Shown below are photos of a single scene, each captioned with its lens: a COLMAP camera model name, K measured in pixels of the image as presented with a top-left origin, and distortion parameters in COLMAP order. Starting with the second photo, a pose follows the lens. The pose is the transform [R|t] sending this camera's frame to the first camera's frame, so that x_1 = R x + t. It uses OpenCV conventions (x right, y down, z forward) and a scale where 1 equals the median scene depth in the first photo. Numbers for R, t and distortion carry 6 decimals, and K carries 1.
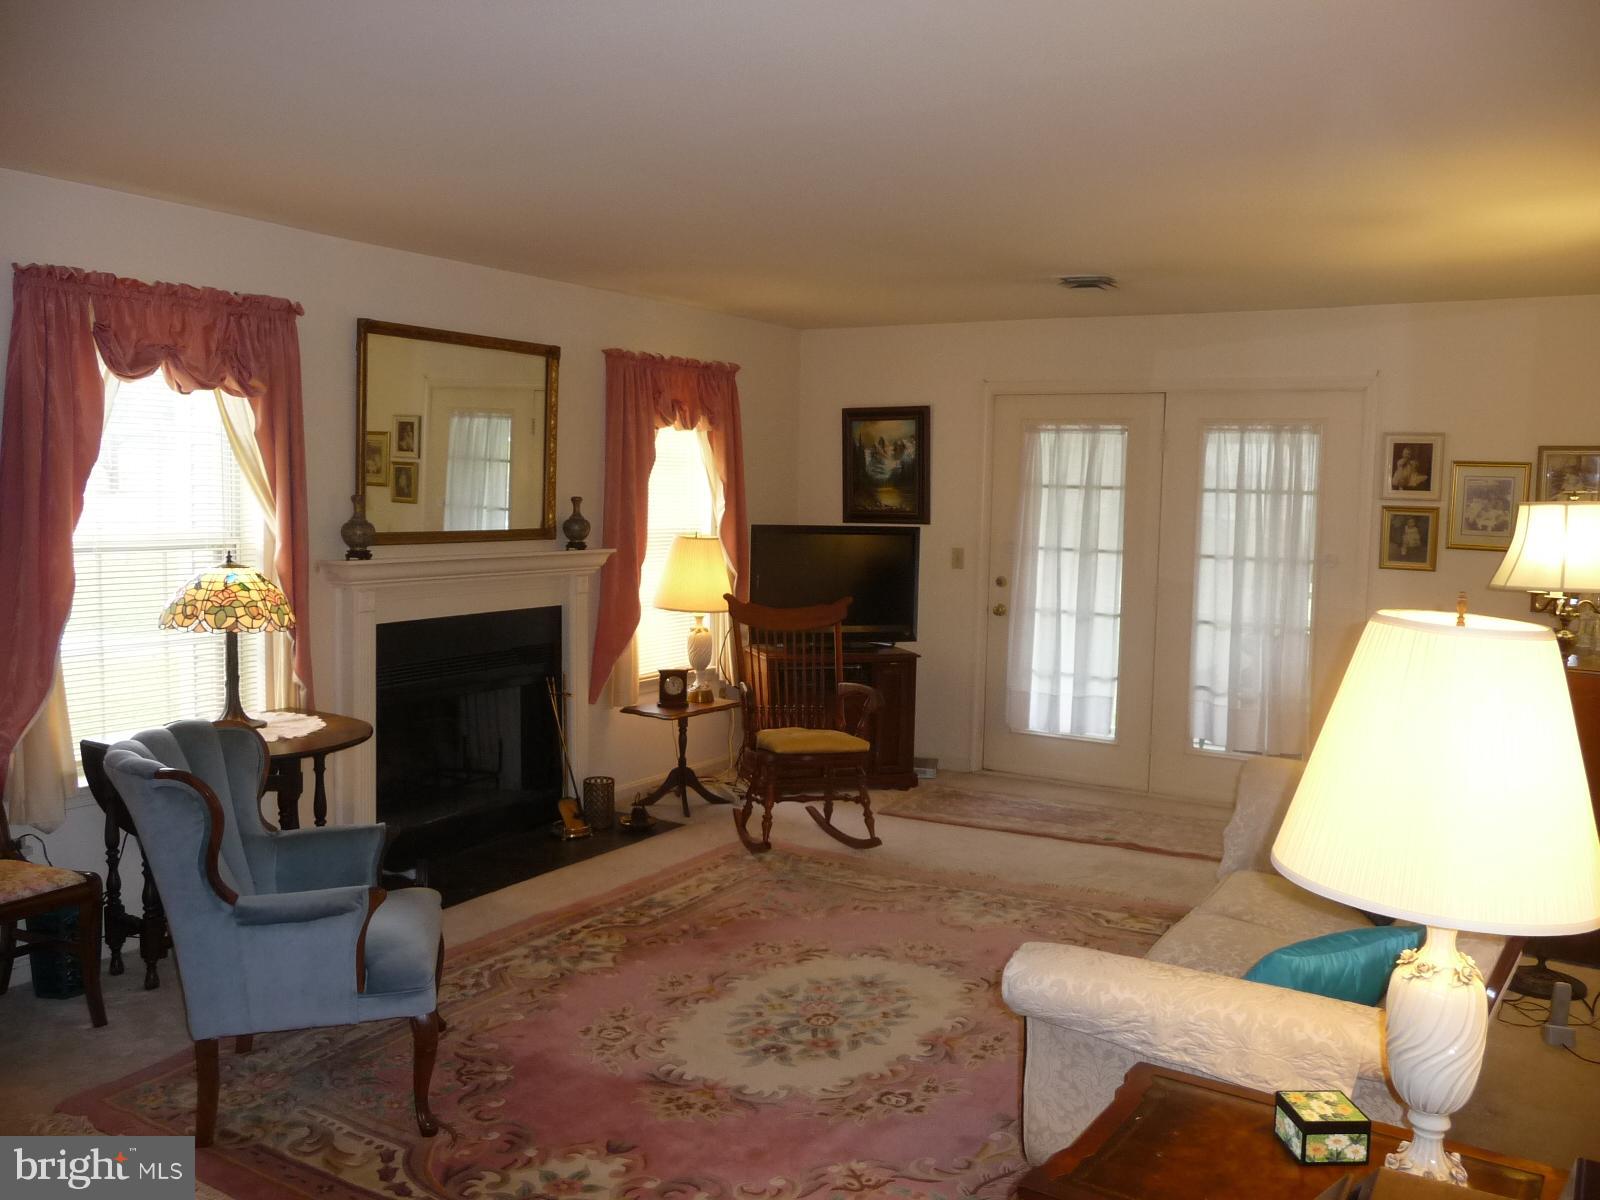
lens RADIAL K [[1348.6, 0, 797.6], [0, 1348.6, 598.4], [0, 0, 1]] dist [-0.055134, 0.050188]
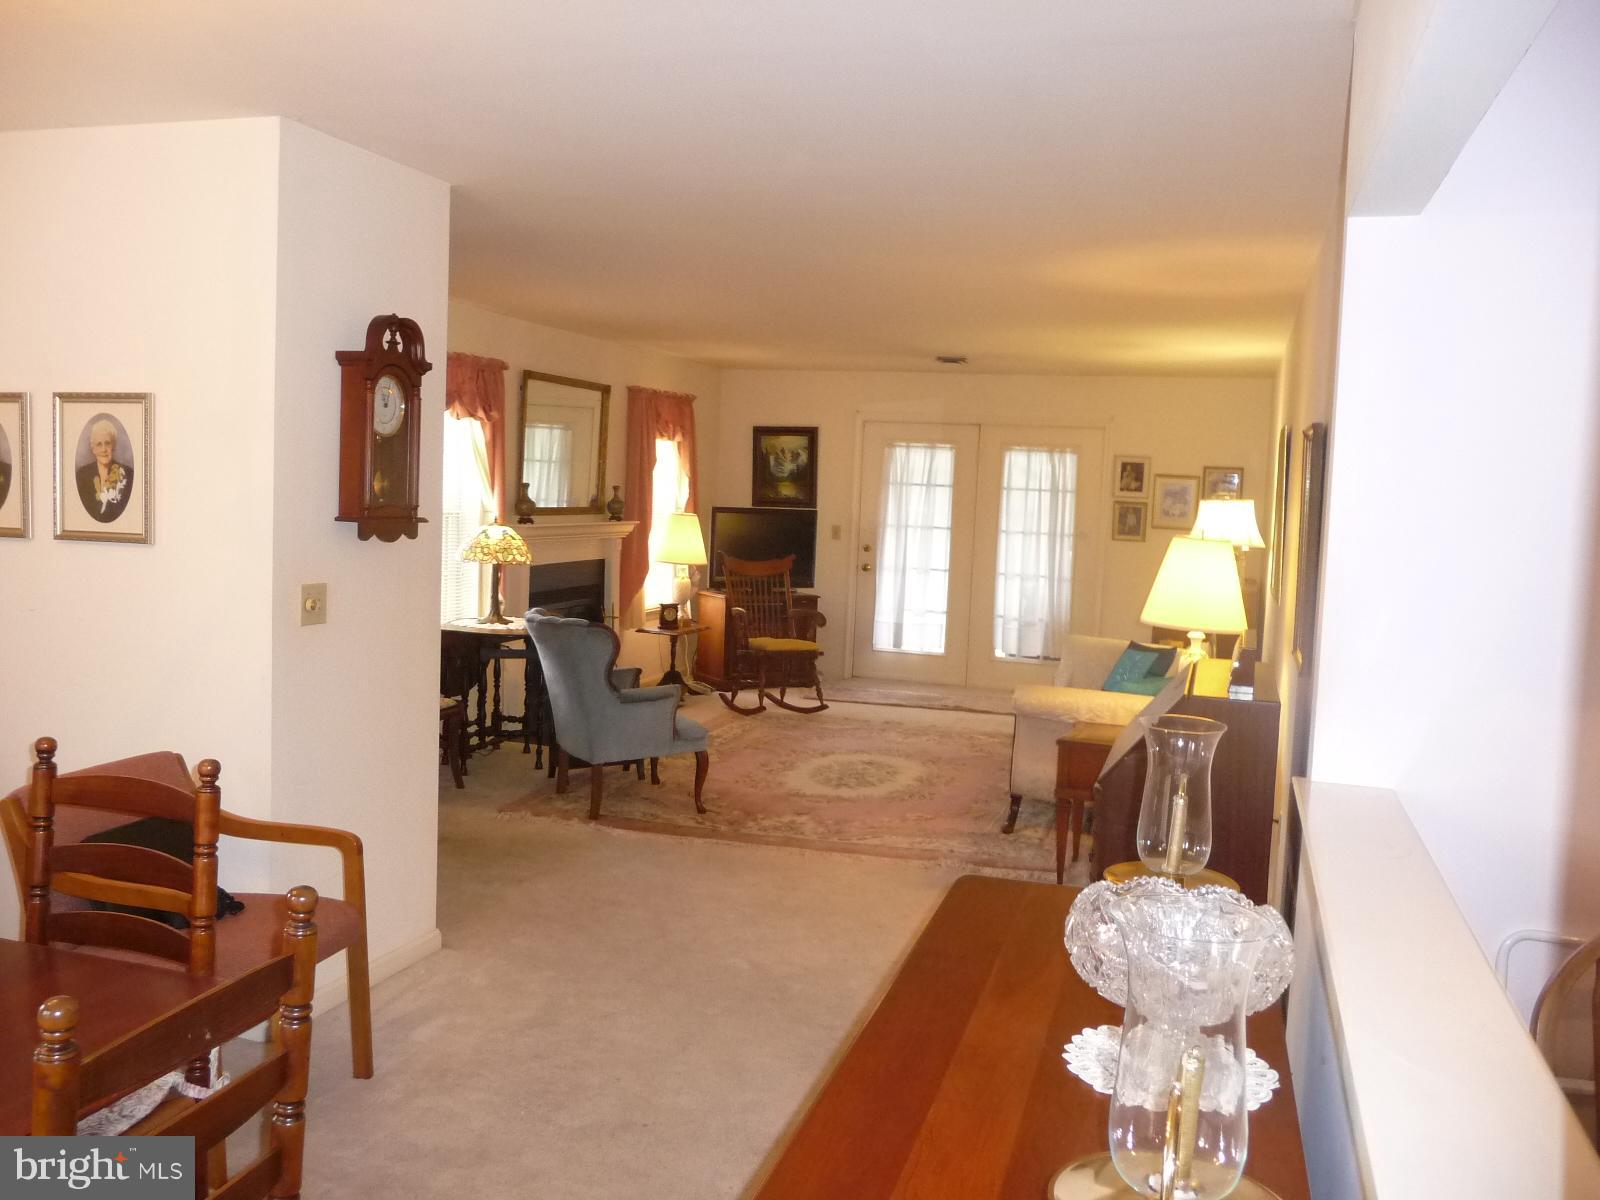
lens RADIAL K [[1348.6, 0, 797.2], [0, 1348.6, 601.0], [0, 0, 1]] dist [-0.055134, 0.050188]
pose [[0.973314, -0.000357, 0.229479, -0.320390], [-0.002004, 0.999947, 0.010051, 0.037713], [-0.229470, -0.010243, 0.973262, -0.512657]]
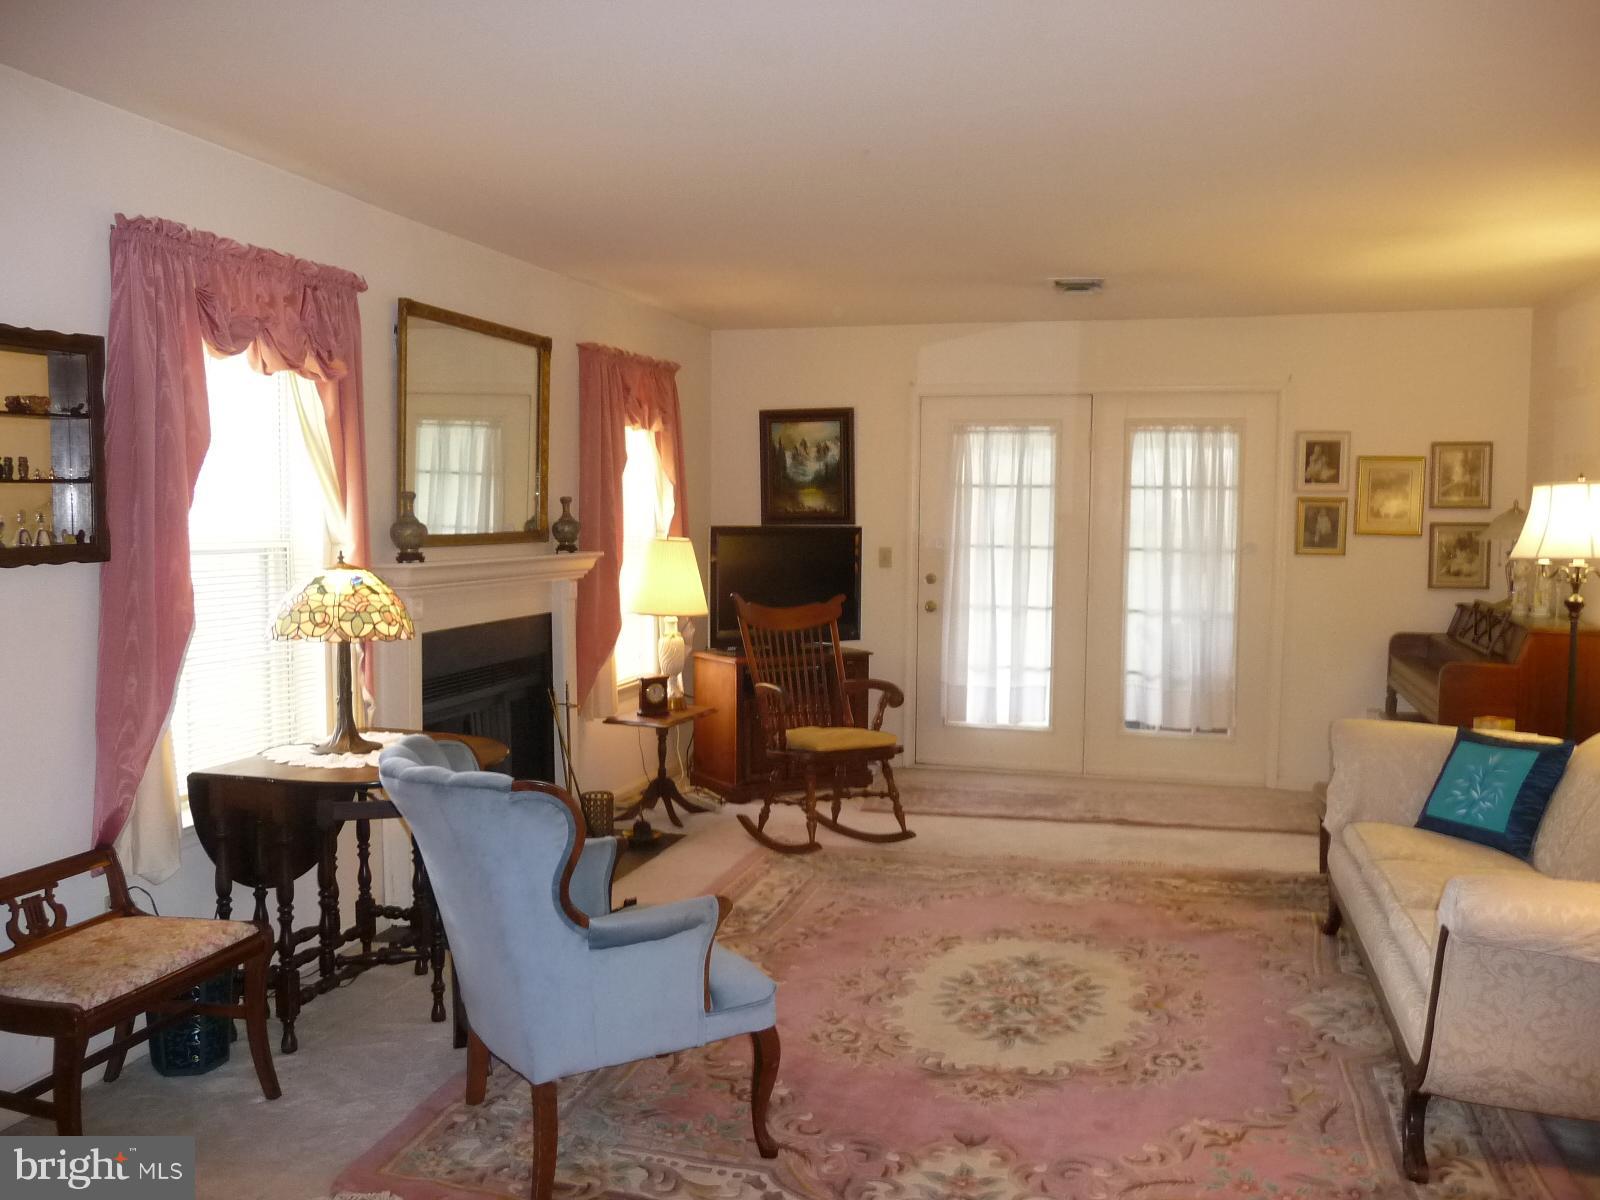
lens RADIAL K [[1348.6, 0, 796.2], [0, 1348.6, 606.1], [0, 0, 1]] dist [-0.055134, 0.050188]
pose [[0.964733, -0.031906, 0.261290, -0.265090], [0.034371, 0.999397, -0.004869, 0.011534], [-0.260977, 0.013678, 0.965248, 0.045424]]
